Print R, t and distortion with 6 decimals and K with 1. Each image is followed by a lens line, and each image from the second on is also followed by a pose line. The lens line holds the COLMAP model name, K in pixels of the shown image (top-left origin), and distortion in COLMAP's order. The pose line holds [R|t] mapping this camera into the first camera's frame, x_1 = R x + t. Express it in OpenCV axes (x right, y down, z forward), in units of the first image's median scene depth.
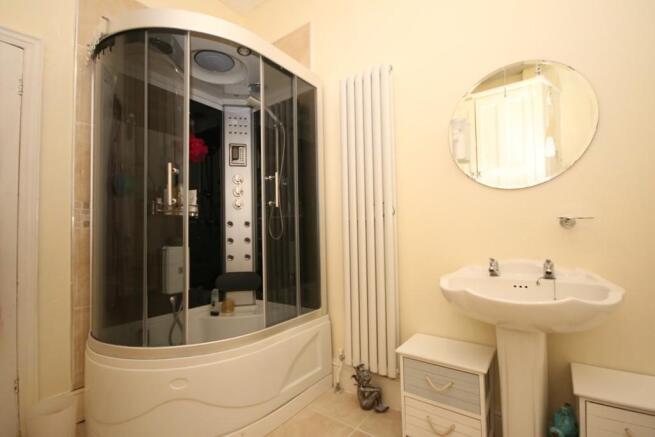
lens RADIAL K [[302.1, 0, 324.8], [0, 302.1, 222.6], [0, 0, 1]] dist [-0.033235, -0.000020]
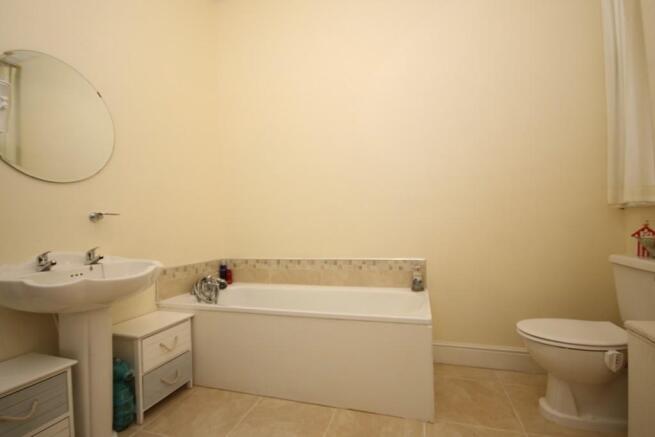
lens RADIAL K [[302.1, 0, 324.8], [0, 302.1, 222.6], [0, 0, 1]] dist [-0.033235, -0.000020]
pose [[-0.327682, 0.017331, 0.944629, -0.671946], [0.029167, 0.999541, -0.008221, 0.059457], [-0.944338, 0.024858, -0.328037, 0.498884]]
